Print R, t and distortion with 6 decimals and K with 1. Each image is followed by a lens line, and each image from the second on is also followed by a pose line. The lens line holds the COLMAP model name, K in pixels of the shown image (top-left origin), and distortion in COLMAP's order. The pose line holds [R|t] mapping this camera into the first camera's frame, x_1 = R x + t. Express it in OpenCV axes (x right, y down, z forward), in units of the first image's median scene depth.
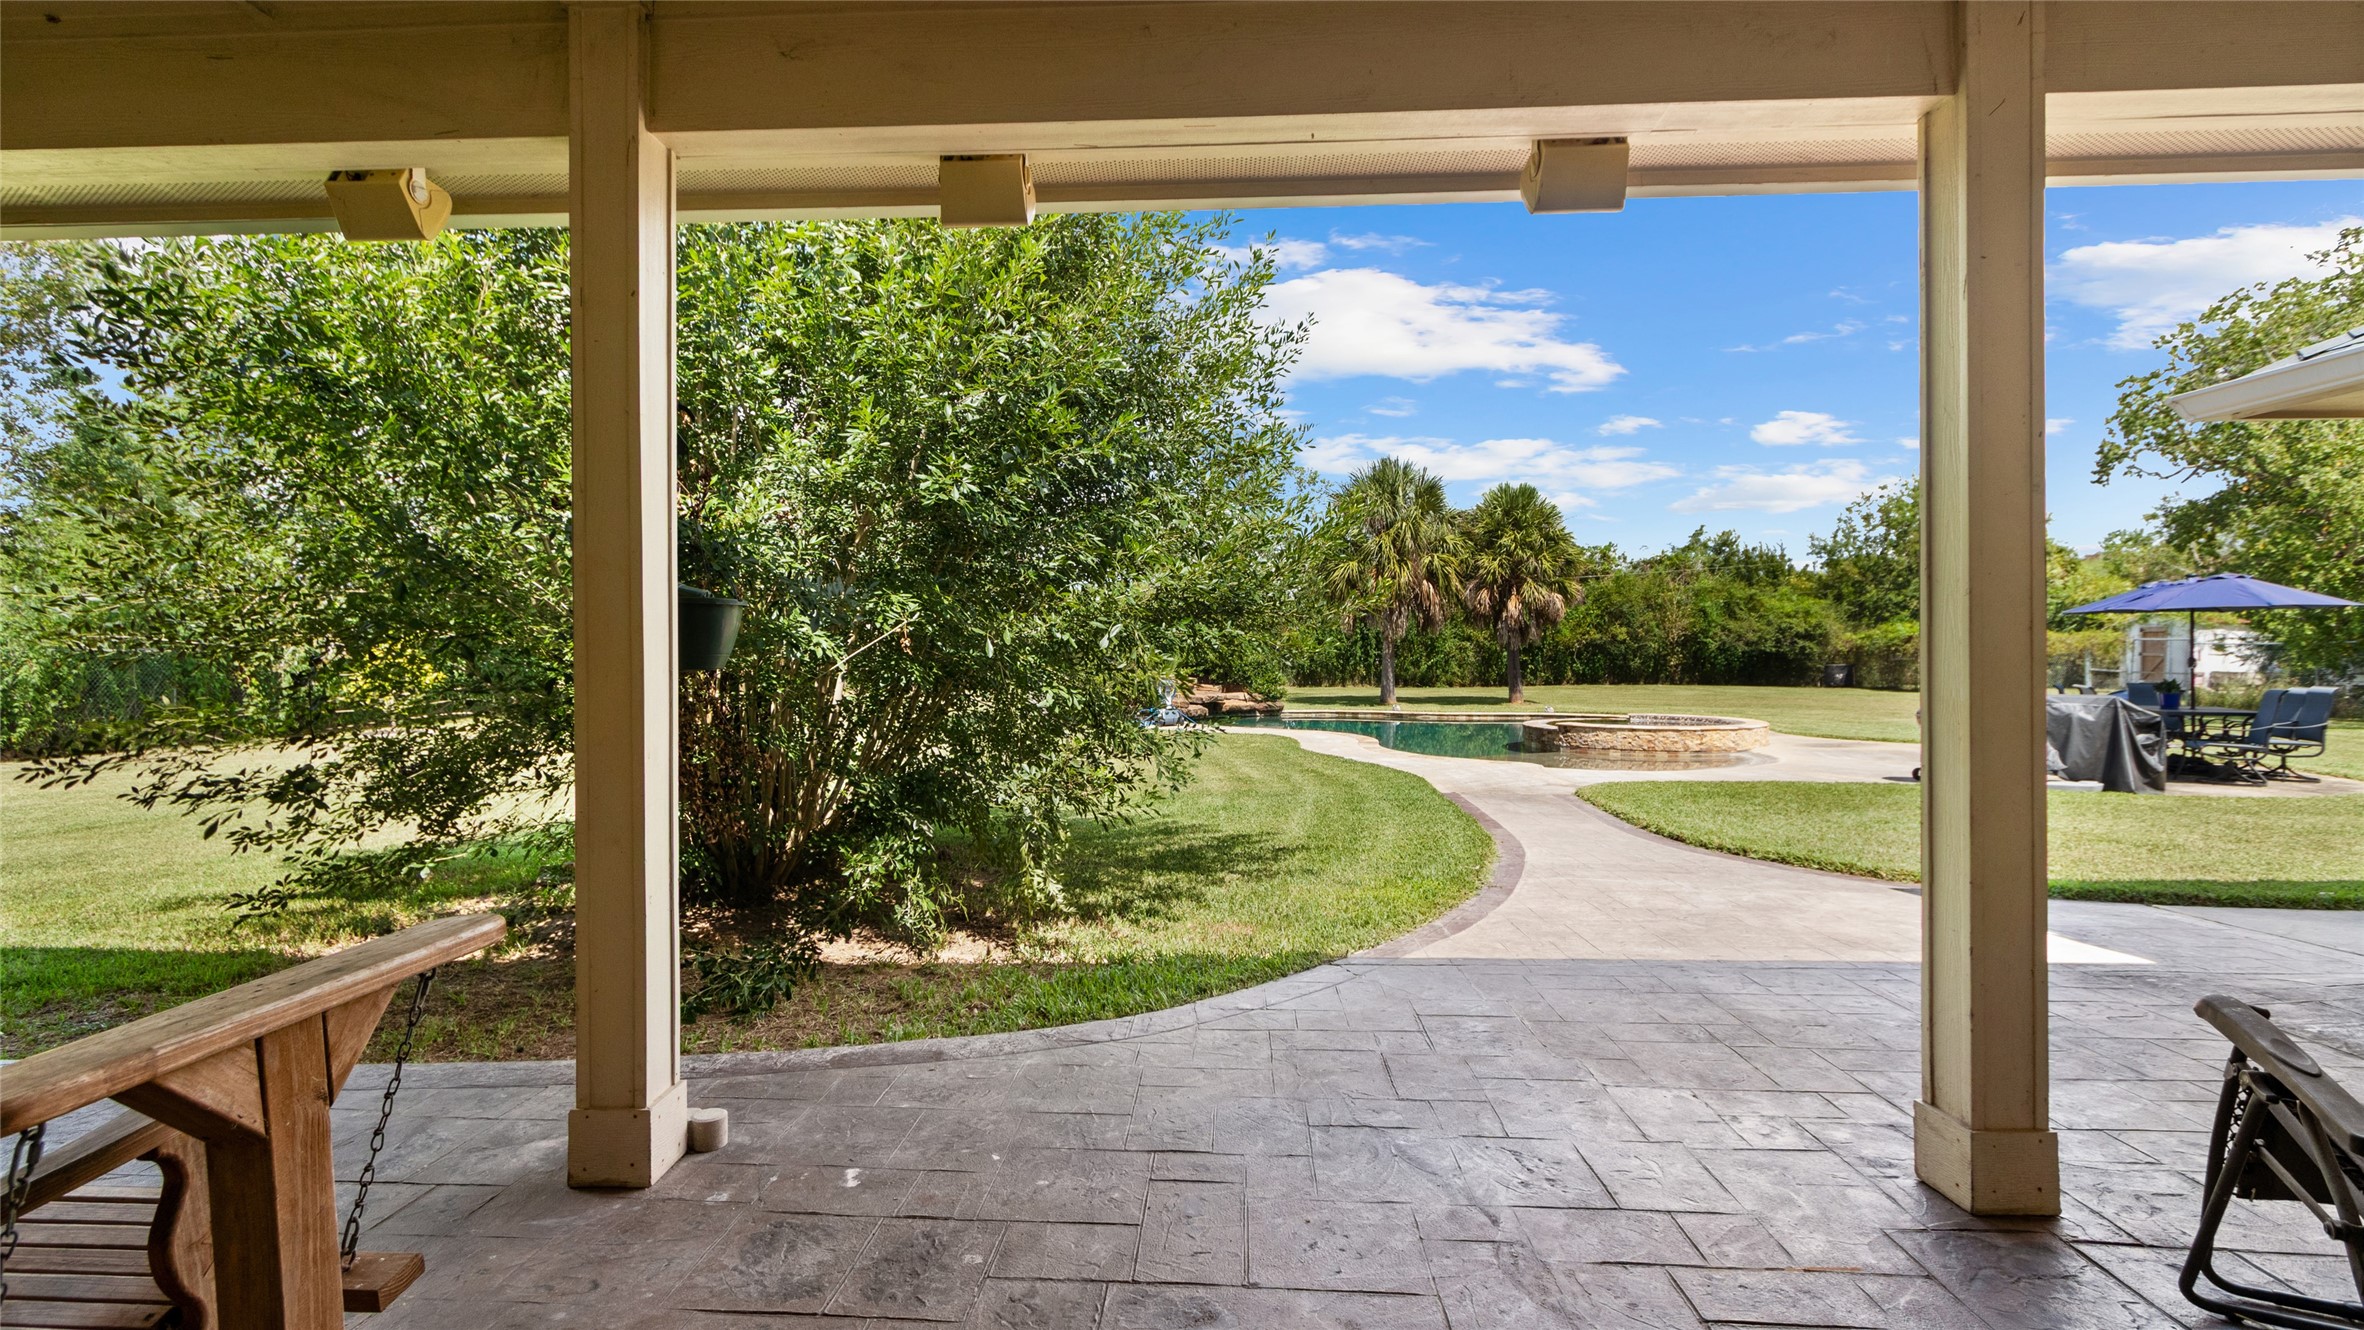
lens RADIAL K [[1105.1, 0, 1169.5], [0, 1105.1, 640.6], [0, 0, 1]] dist [0.000685, -0.000984]
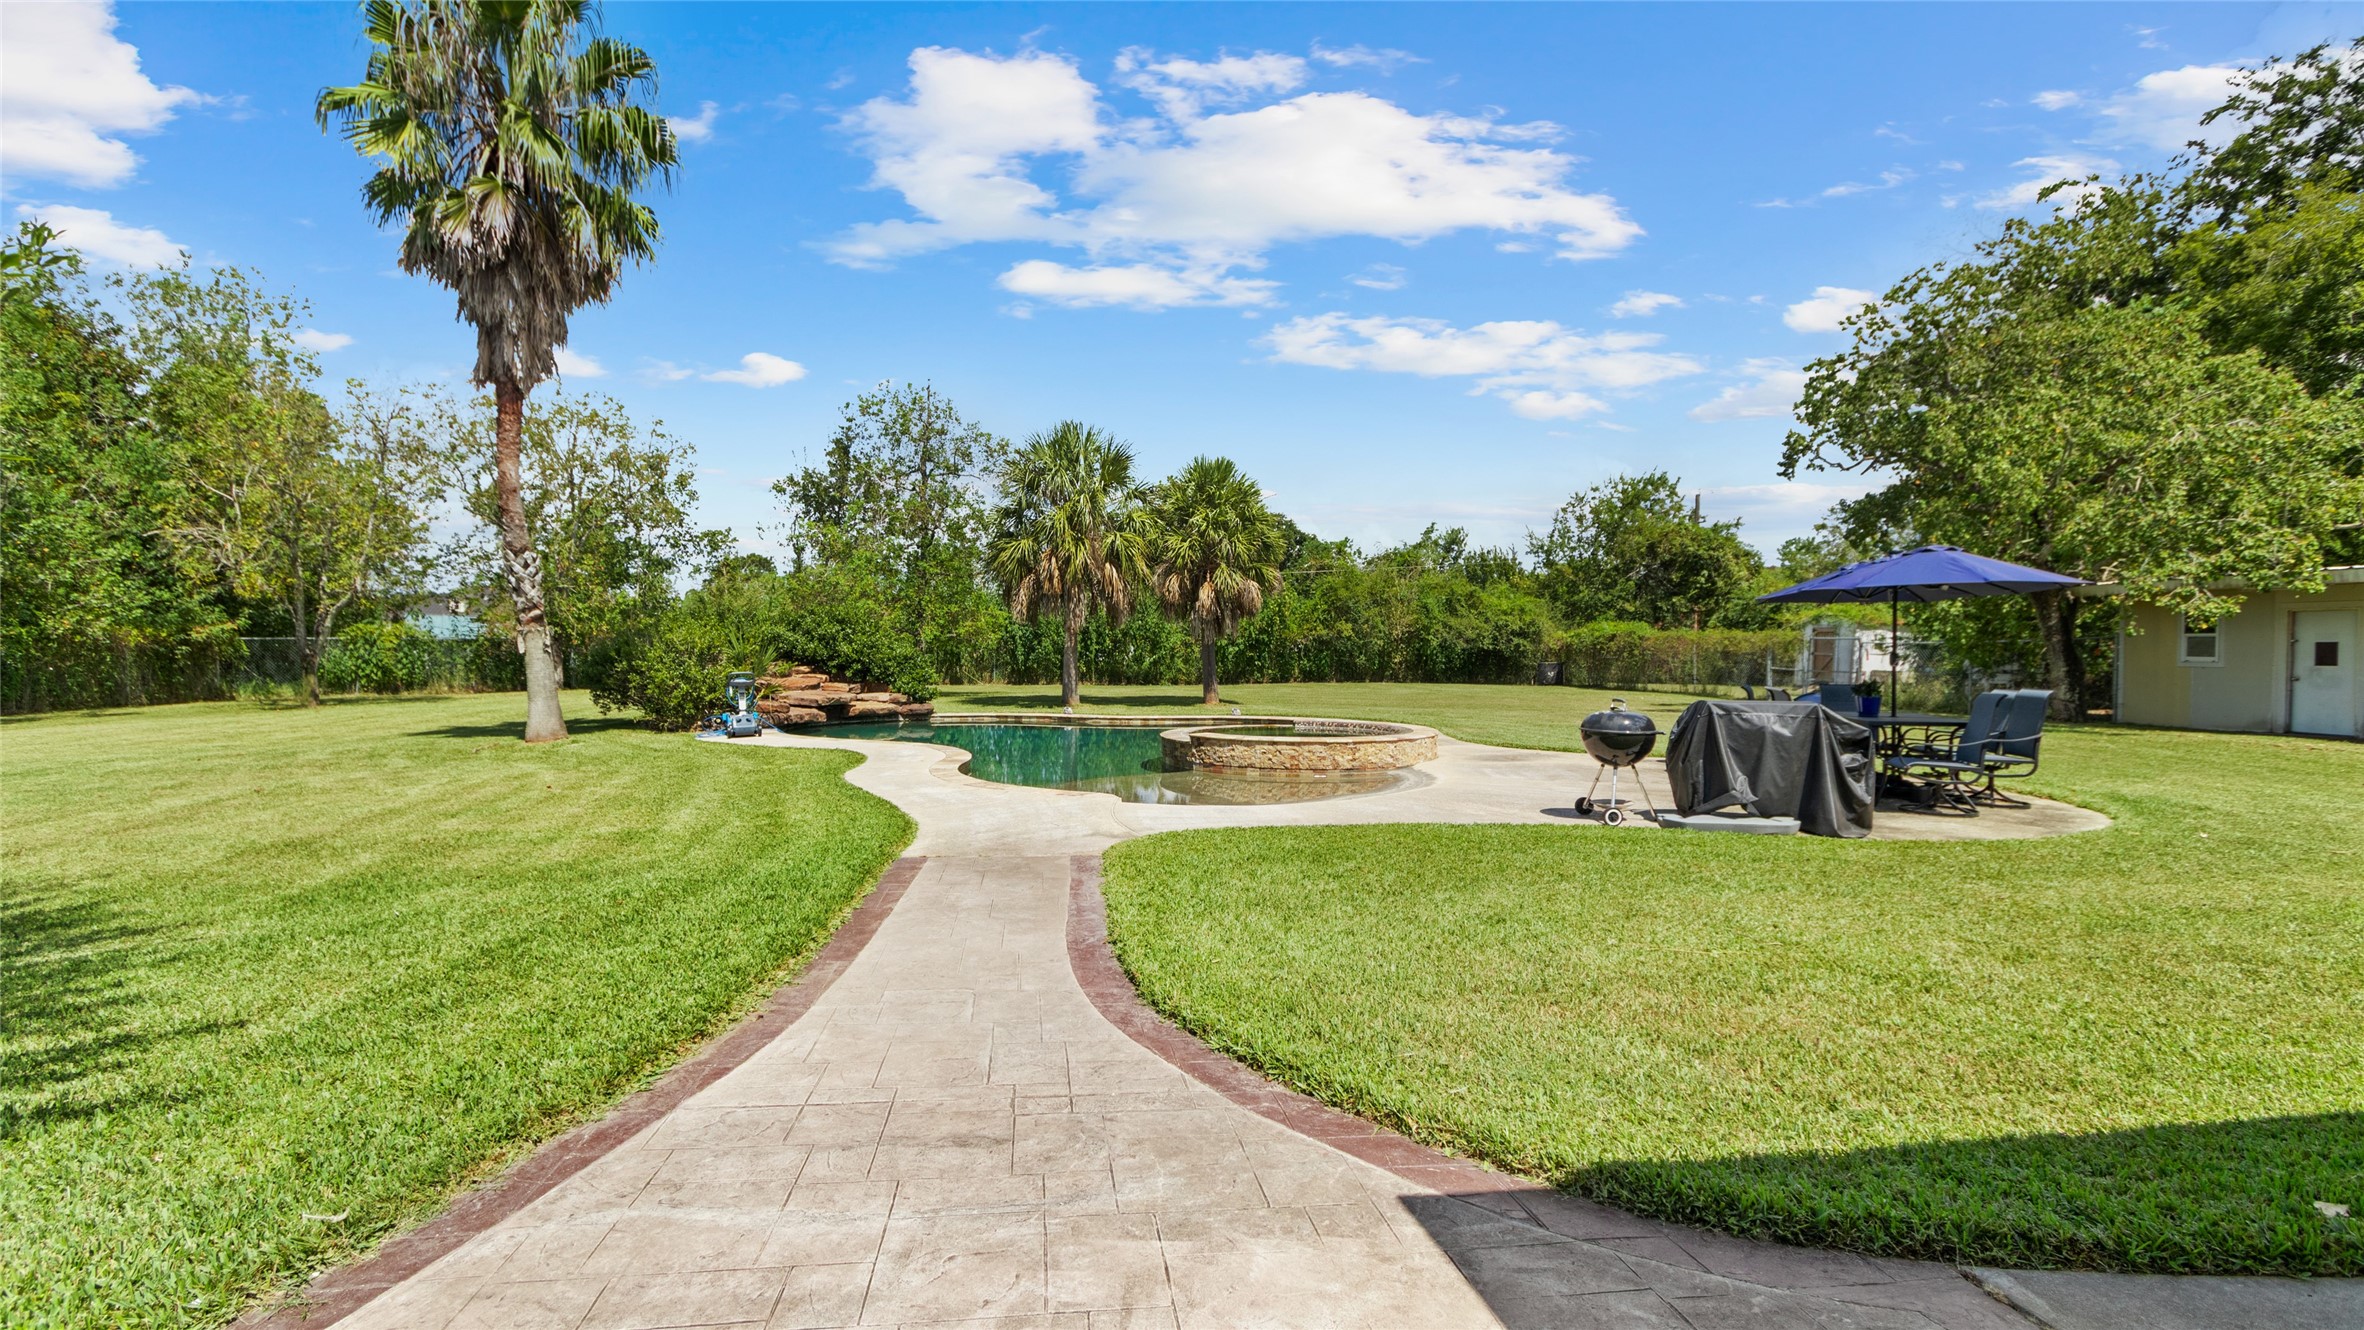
lens RADIAL K [[1105.1, 0, 1176.1], [0, 1105.1, 664.8], [0, 0, 1]] dist [0.000685, -0.000984]
pose [[0.979051, 0.003916, 0.203575, 0.108945], [-0.009018, 0.999668, 0.024142, 0.003988], [-0.203413, -0.025472, 0.978762, 0.139305]]
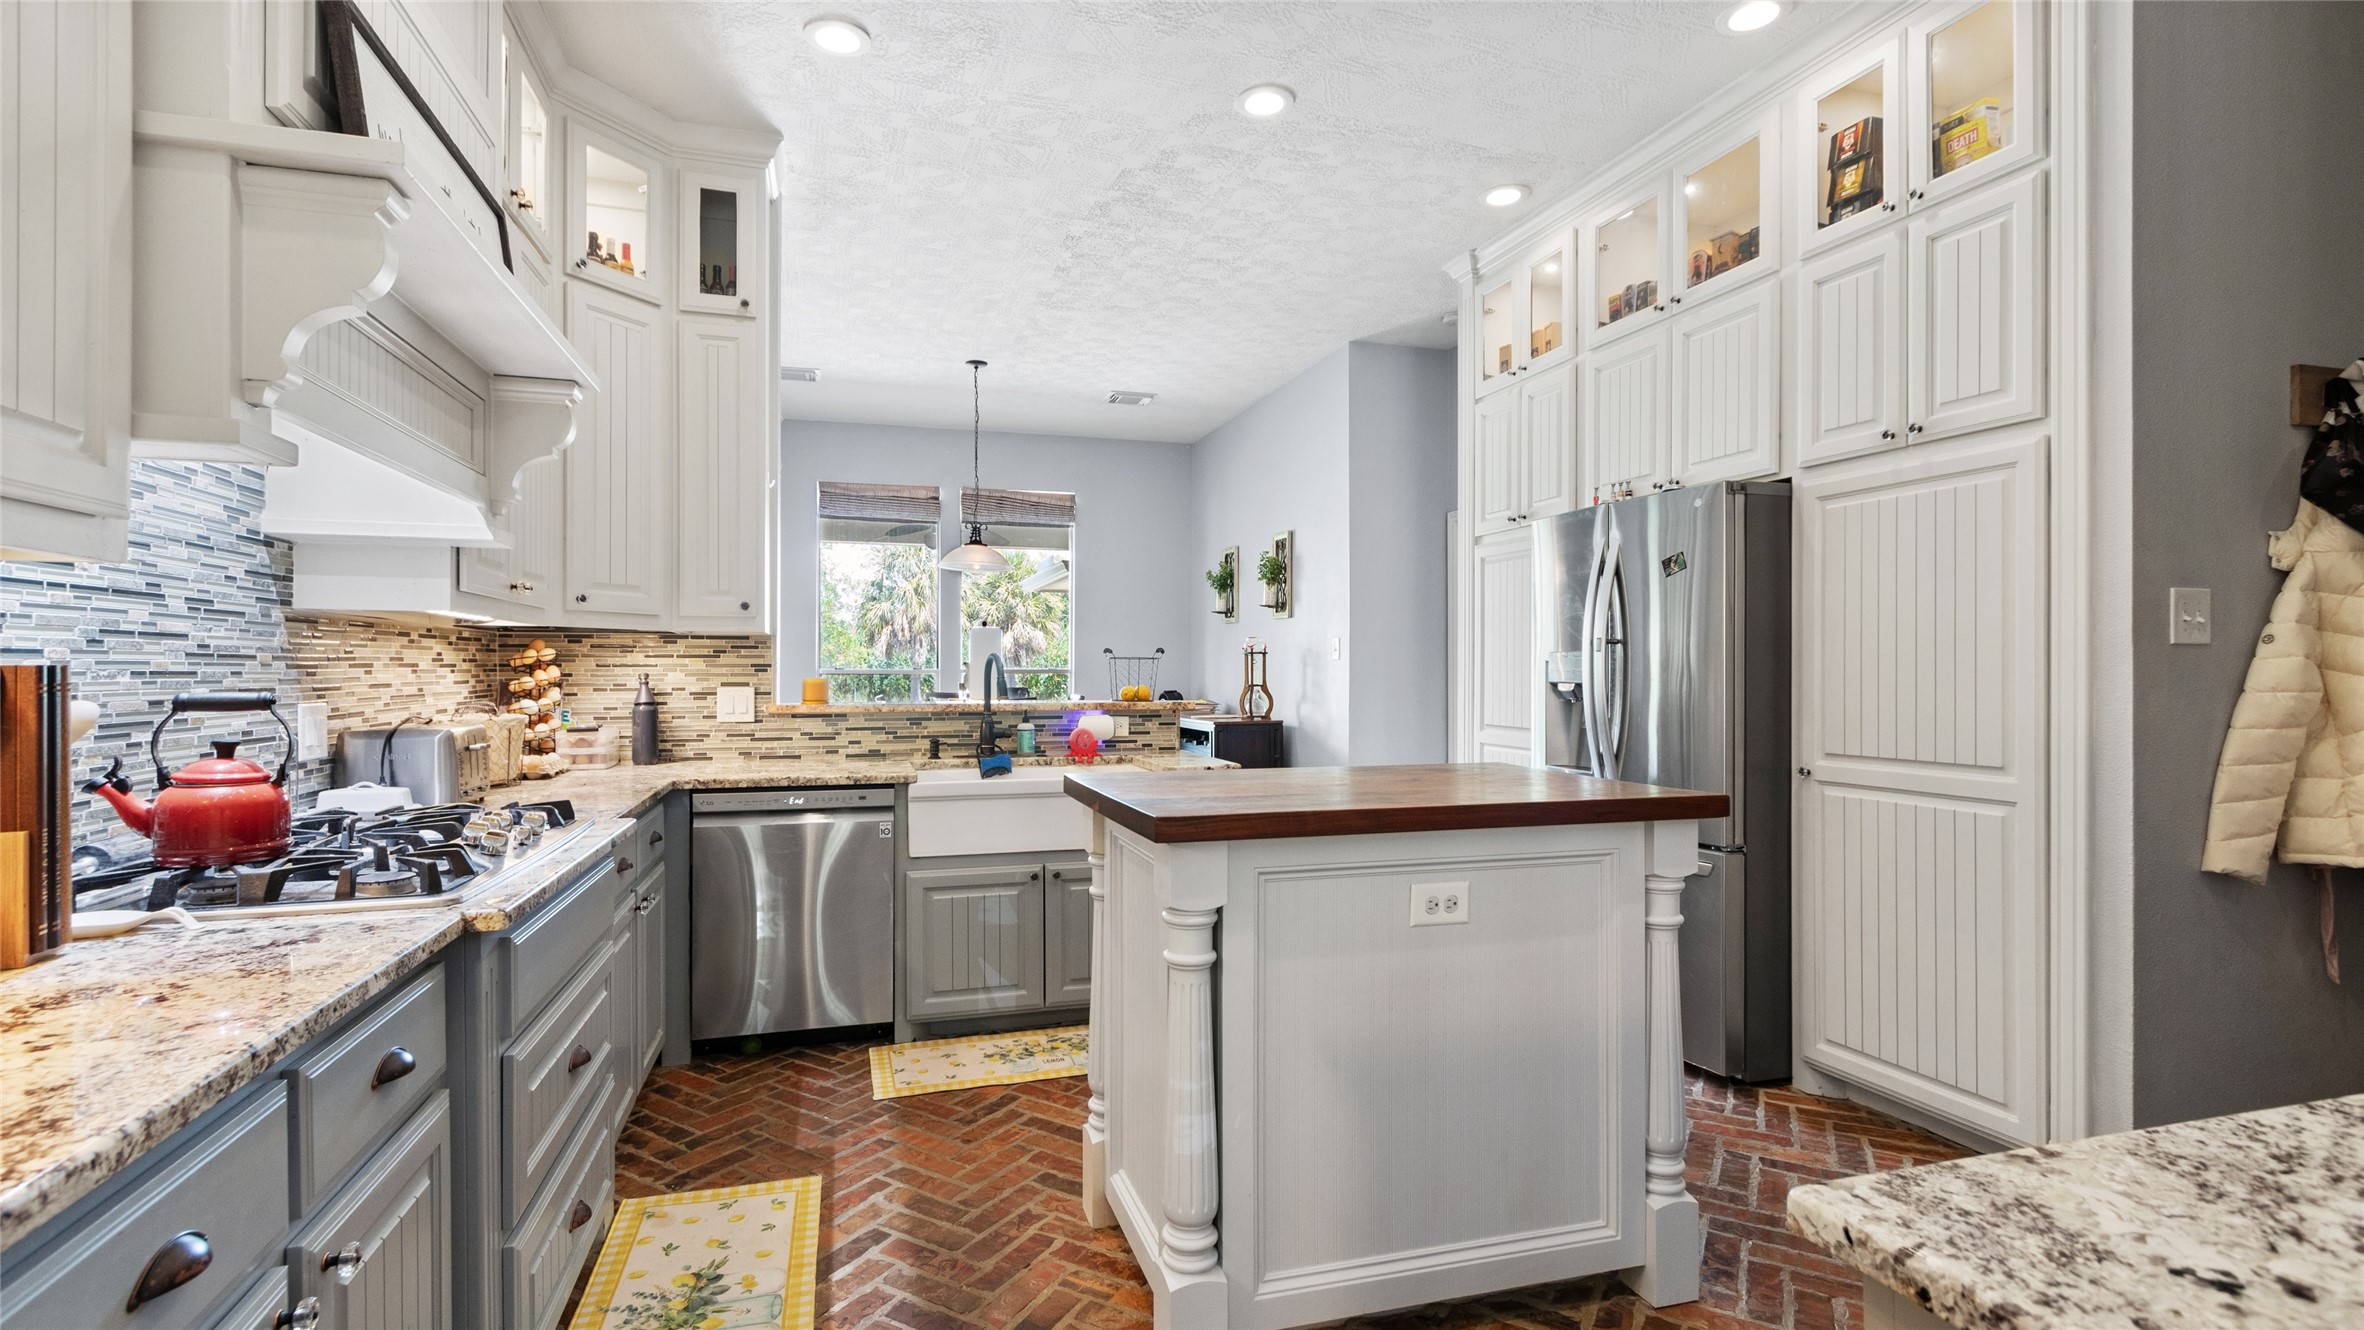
lens RADIAL K [[1105.1, 0, 1165.7], [0, 1105.1, 672.2], [0, 0, 1]] dist [0.000685, -0.000984]
pose [[0.942847, 0.004895, 0.333190, 0.048191], [-0.007748, 0.999944, 0.007232, -0.003560], [-0.333136, -0.009400, 0.942832, -0.314331]]
